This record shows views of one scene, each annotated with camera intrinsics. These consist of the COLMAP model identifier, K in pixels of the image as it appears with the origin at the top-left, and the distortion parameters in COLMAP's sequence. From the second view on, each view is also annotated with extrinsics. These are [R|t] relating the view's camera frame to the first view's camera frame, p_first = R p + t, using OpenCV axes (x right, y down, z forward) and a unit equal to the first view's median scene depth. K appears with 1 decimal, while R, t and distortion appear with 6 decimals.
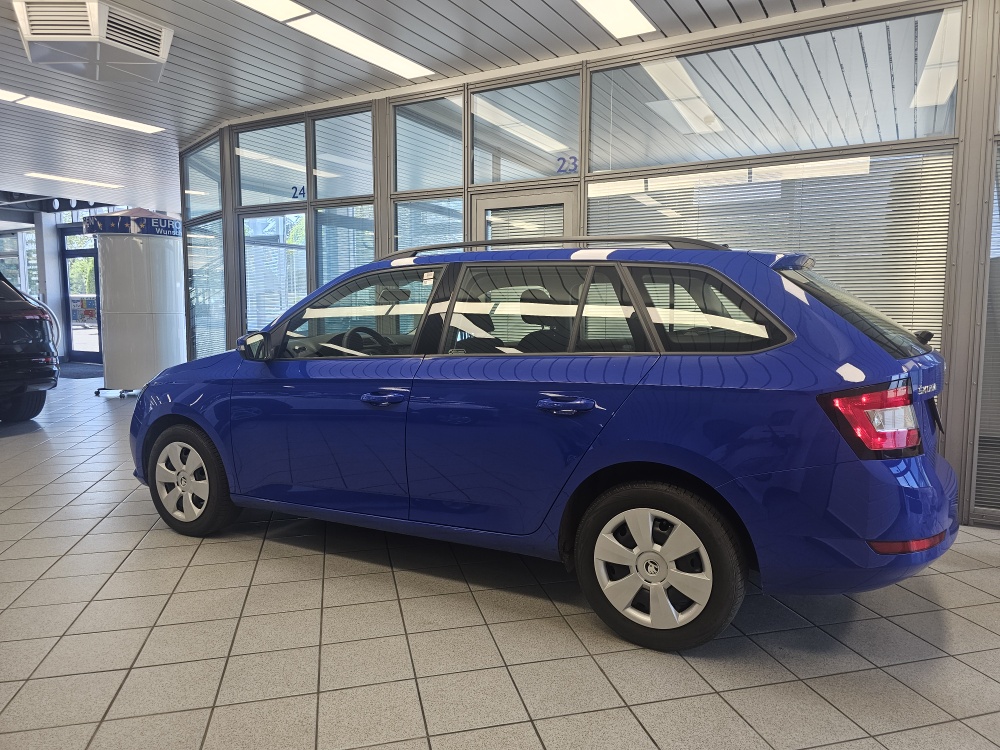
lens RADIAL K [[668.3, 0, 500.7], [0, 668.3, 381.8], [0, 0, 1]] dist [0.060230, -0.065787]
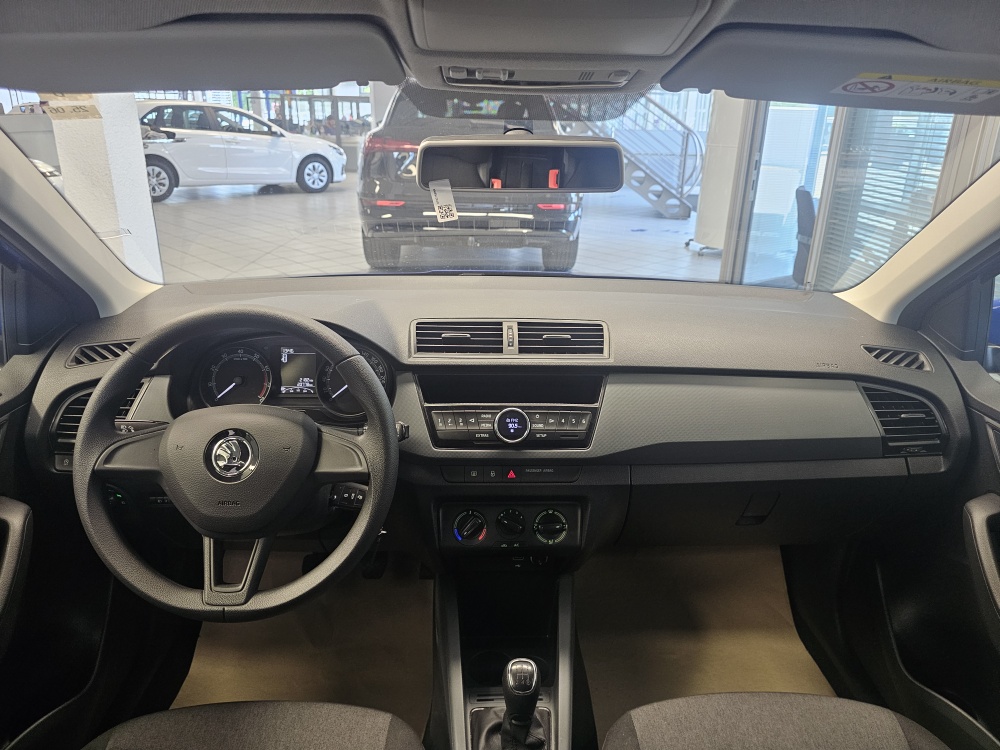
lens RADIAL K [[674.2, 0, 504.2], [0, 674.2, 355.7], [0, 0, 1]] dist [0.064441, -0.076829]
pose [[0.515660, 0.288913, -0.806613, 0.017575], [-0.113780, 0.956185, 0.269748, -0.061018], [0.849205, -0.047322, 0.525939, 0.407073]]
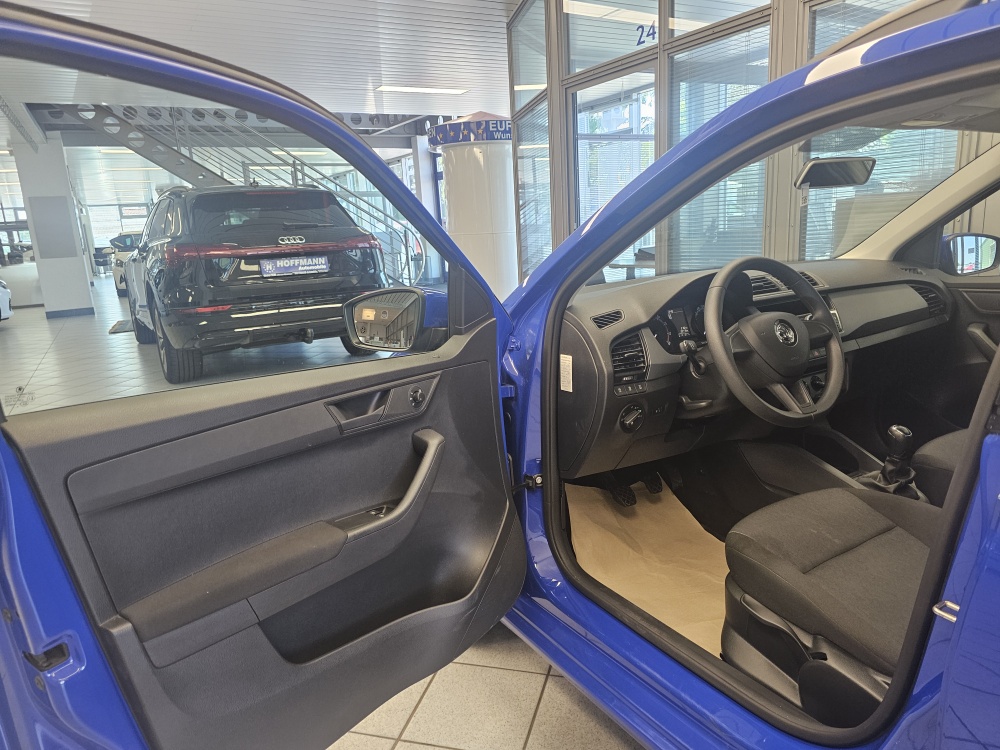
lens RADIAL K [[668.3, 0, 500.7], [0, 668.3, 381.8], [0, 0, 1]] dist [0.060230, -0.065787]
pose [[0.866890, 0.061809, -0.494652, -0.056057], [0.006492, 0.990799, 0.135183, -0.027341], [0.498457, -0.120400, 0.858513, 0.235666]]
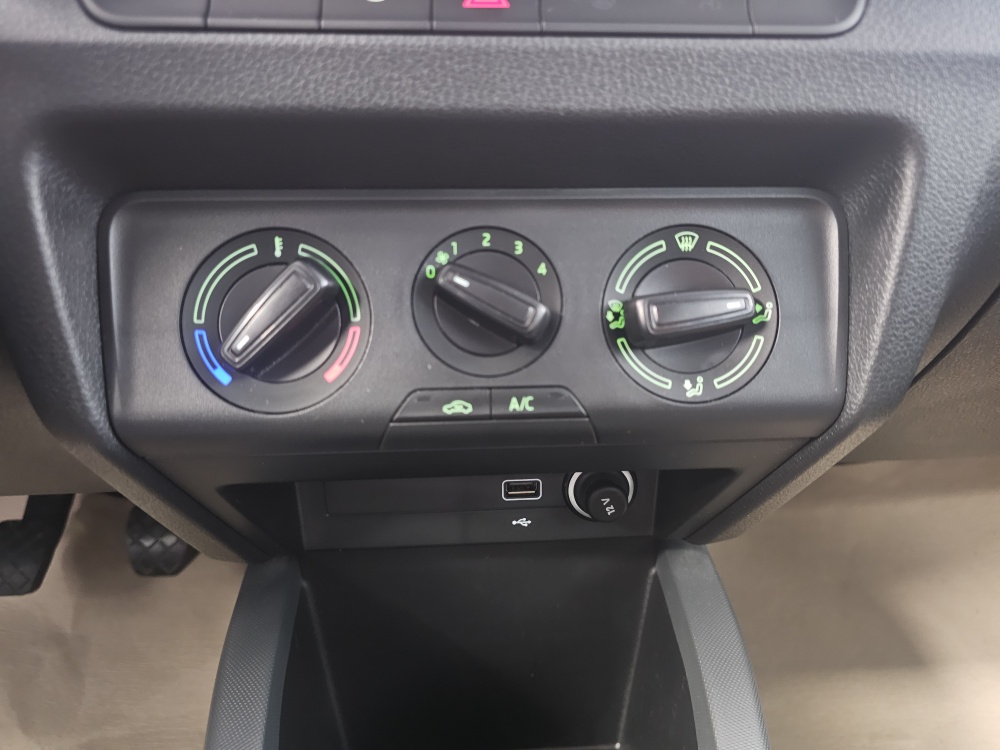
lens RADIAL K [[658.5, 0, 491.4], [0, 658.5, 373.8], [0, 0, 1]] dist [0.062710, -0.068680]
pose [[0.536446, 0.312111, -0.784099, -0.055807], [-0.096503, 0.945692, 0.310409, -0.001256], [0.838399, -0.090850, 0.537433, 0.460592]]
